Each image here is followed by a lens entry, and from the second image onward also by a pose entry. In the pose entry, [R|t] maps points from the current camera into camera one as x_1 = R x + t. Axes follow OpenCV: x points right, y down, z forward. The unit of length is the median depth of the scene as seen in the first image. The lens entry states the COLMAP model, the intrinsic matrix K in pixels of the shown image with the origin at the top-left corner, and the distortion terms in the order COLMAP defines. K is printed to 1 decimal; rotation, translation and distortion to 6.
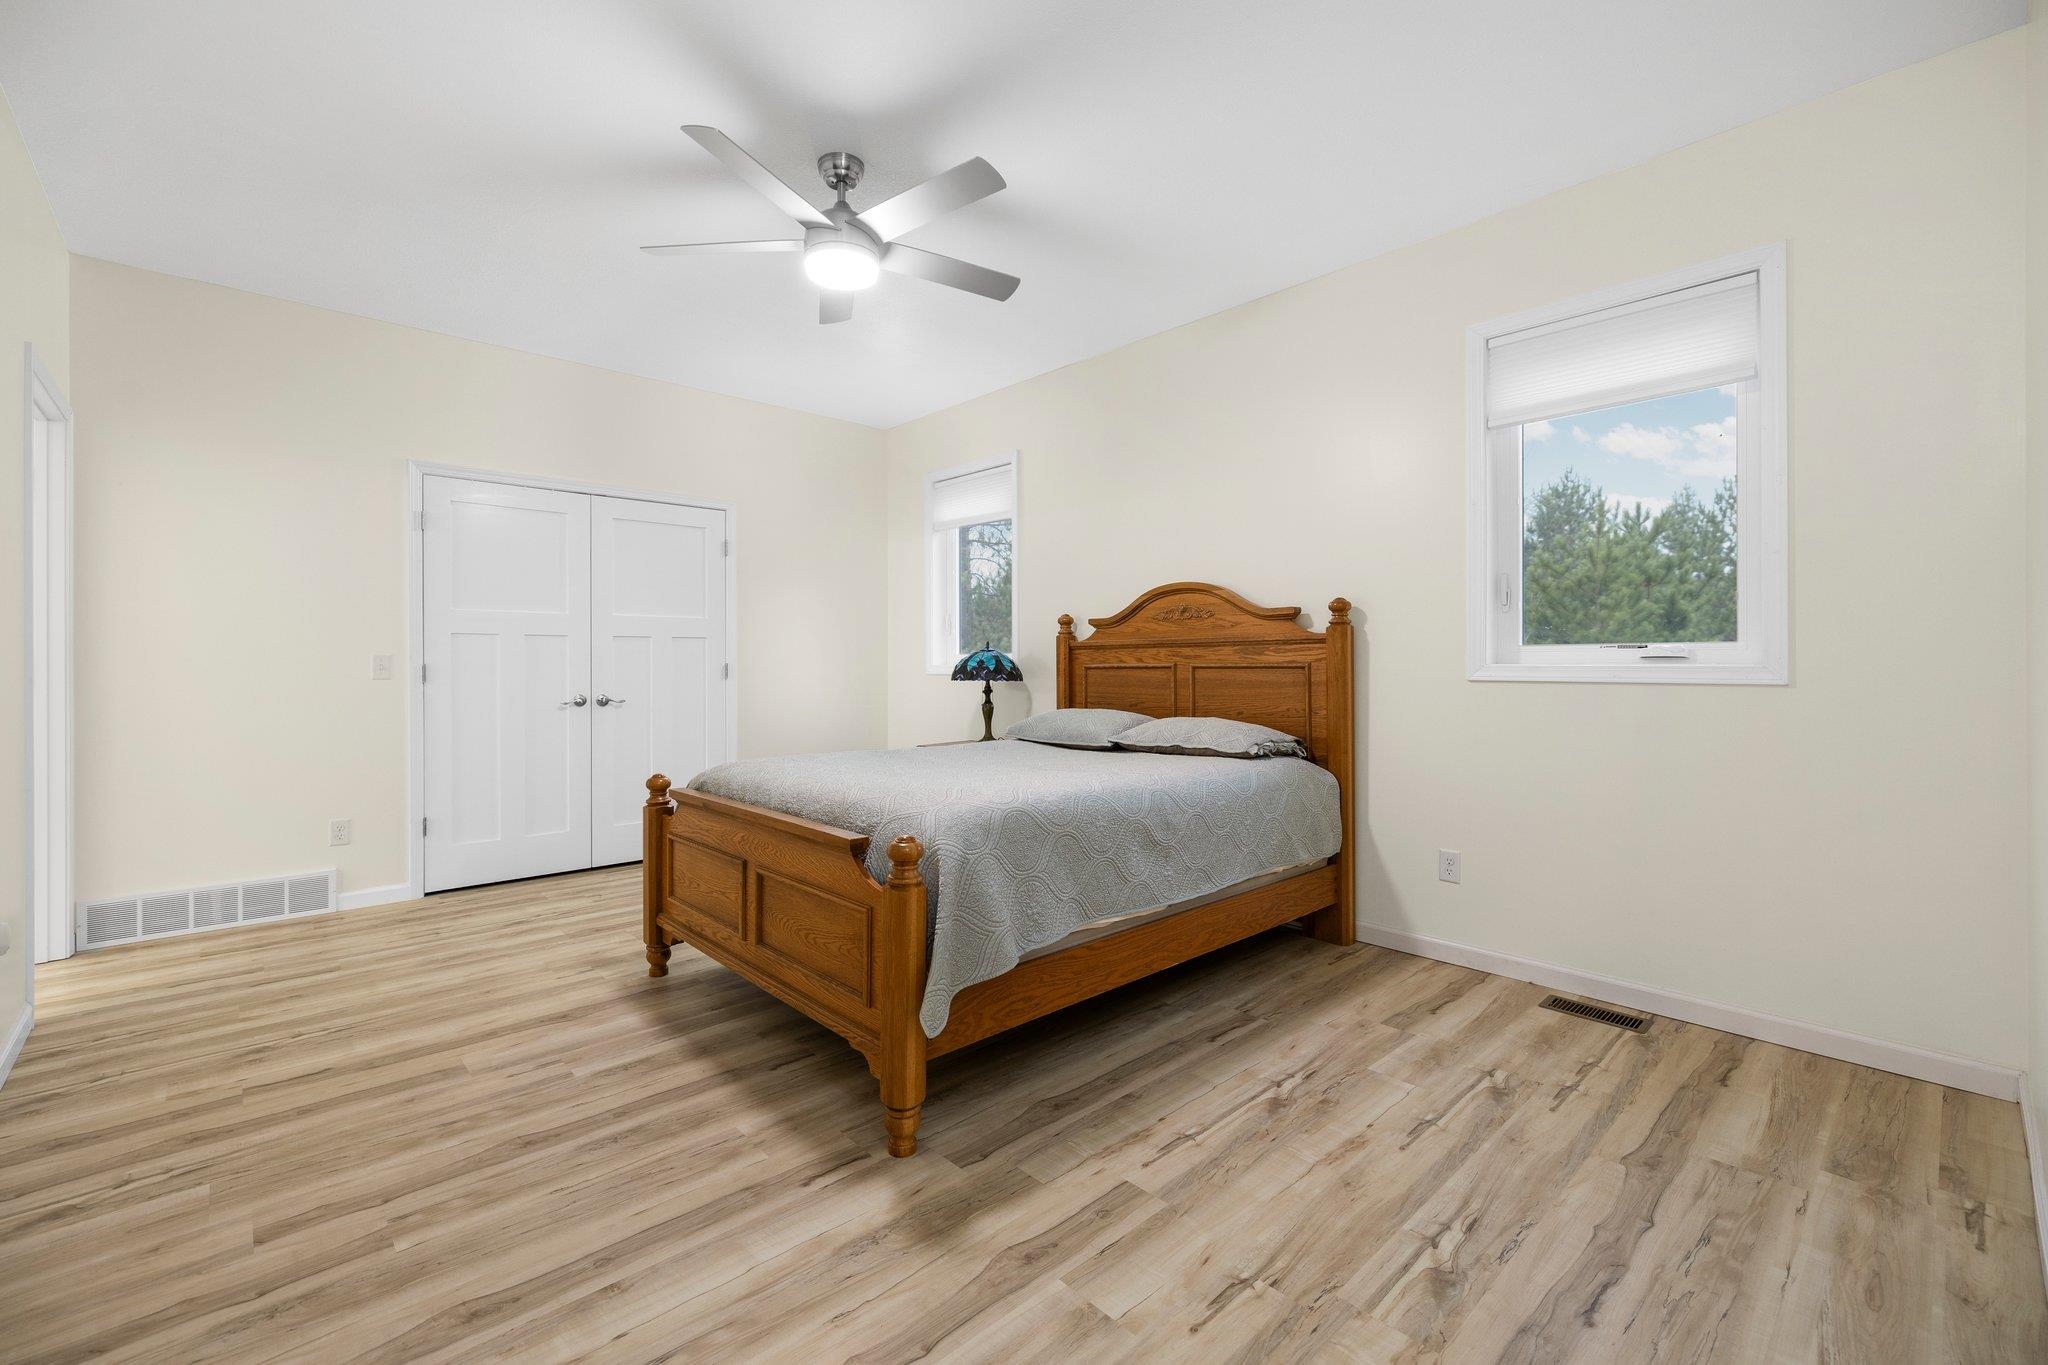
lens RADIAL K [[864.6, 0, 1018.4], [0, 864.6, 672.2], [0, 0, 1]] dist [0.001754, -0.000060]
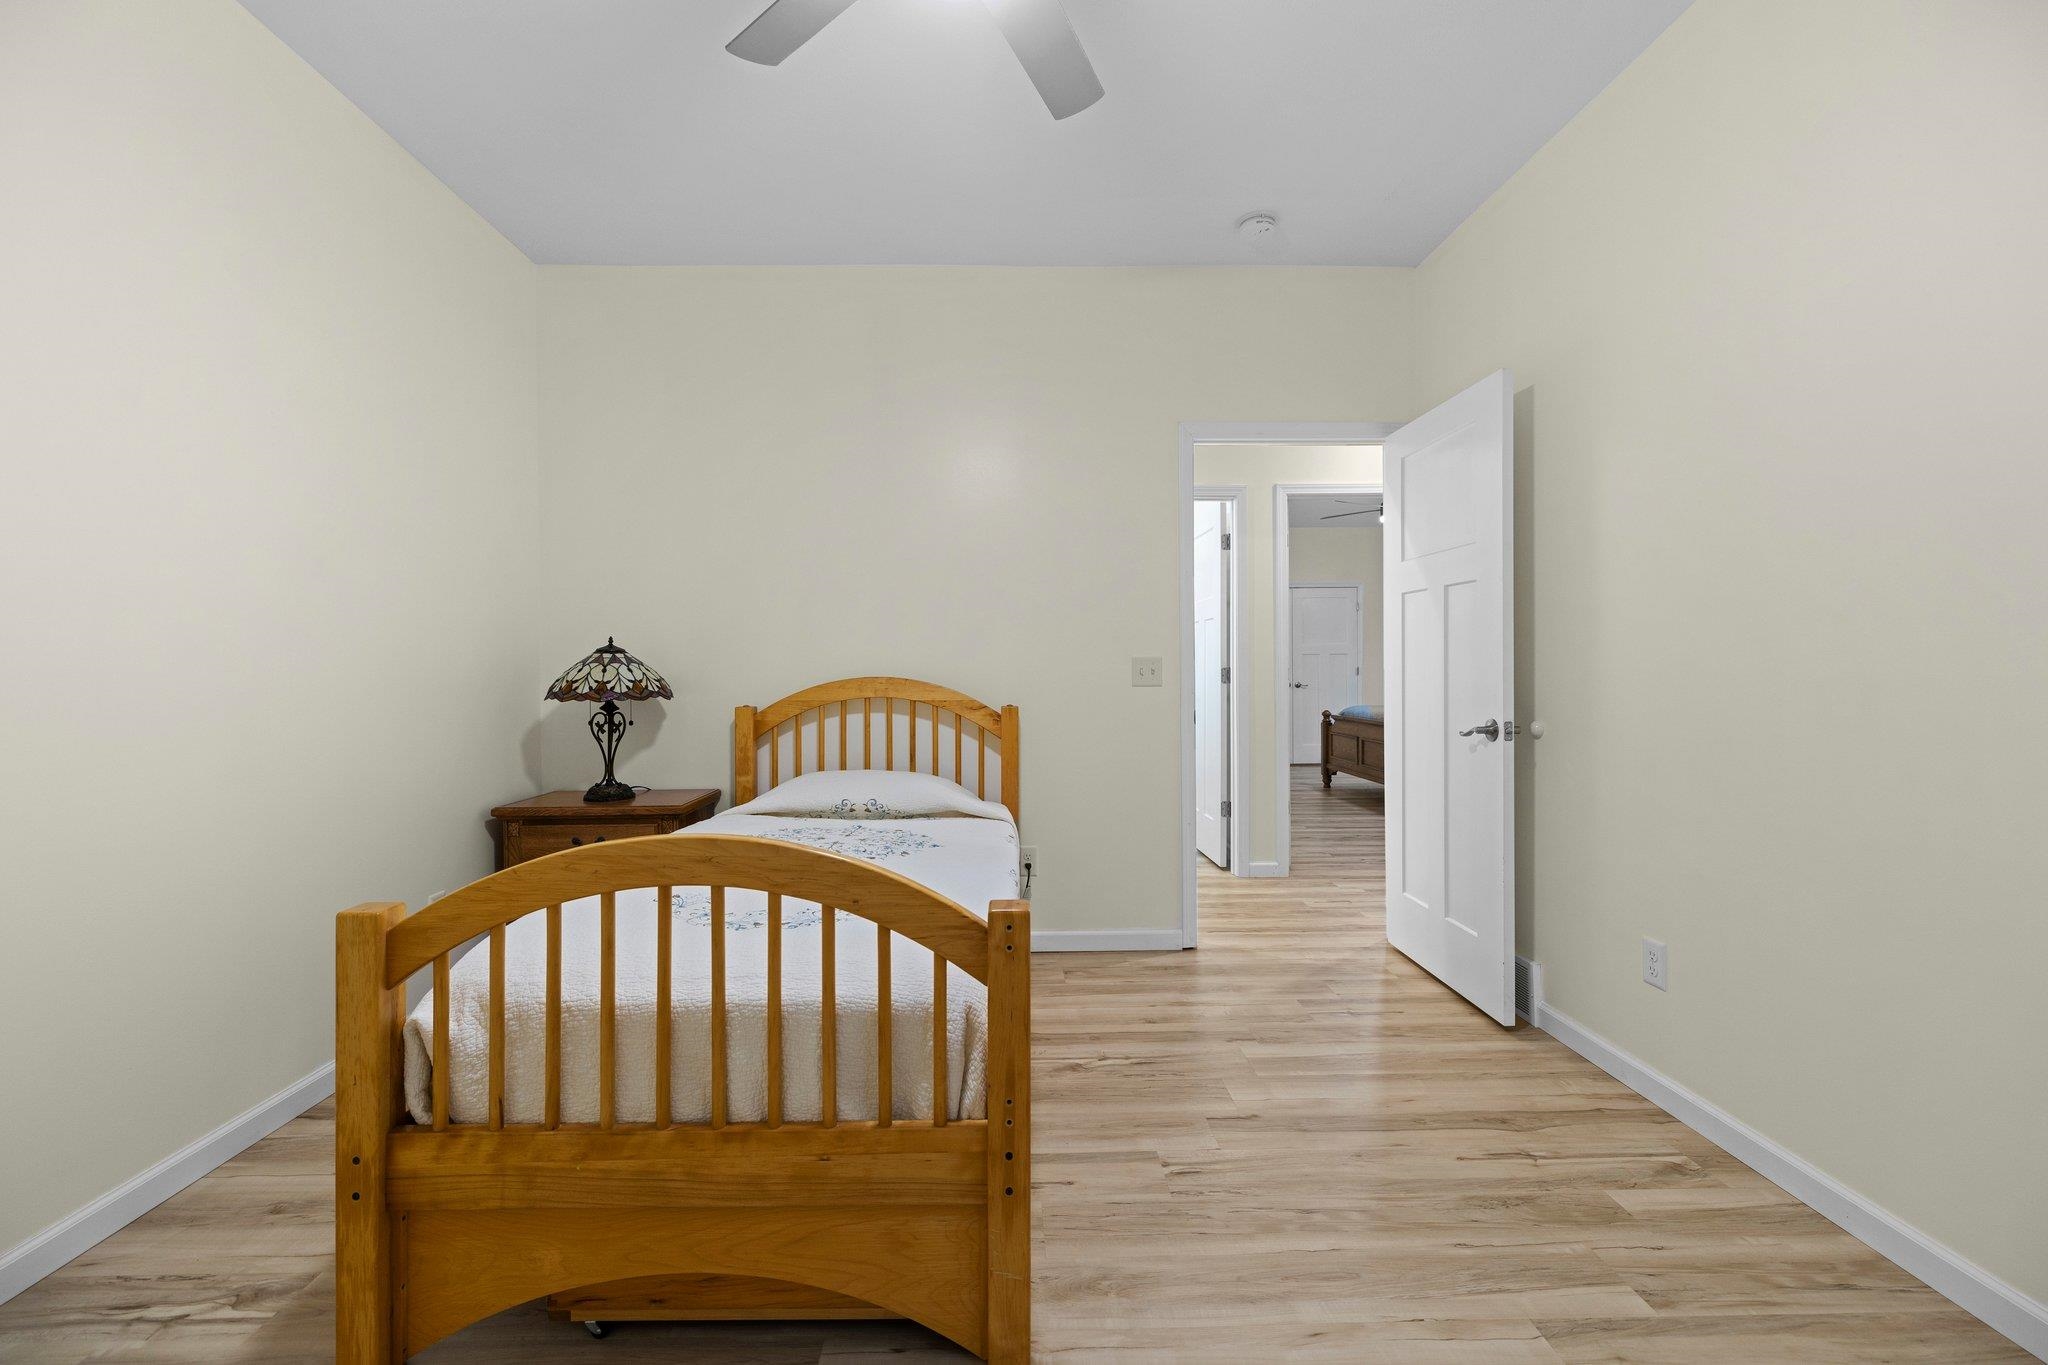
lens RADIAL K [[864.6, 0, 1018.4], [0, 864.6, 672.2], [0, 0, 1]] dist [0.001754, -0.000060]
pose [[0.757182, 0.005400, -0.653182, 0.604877], [-0.005154, 0.999984, 0.002292, -0.000488], [0.653184, 0.001631, 0.757198, -1.644881]]
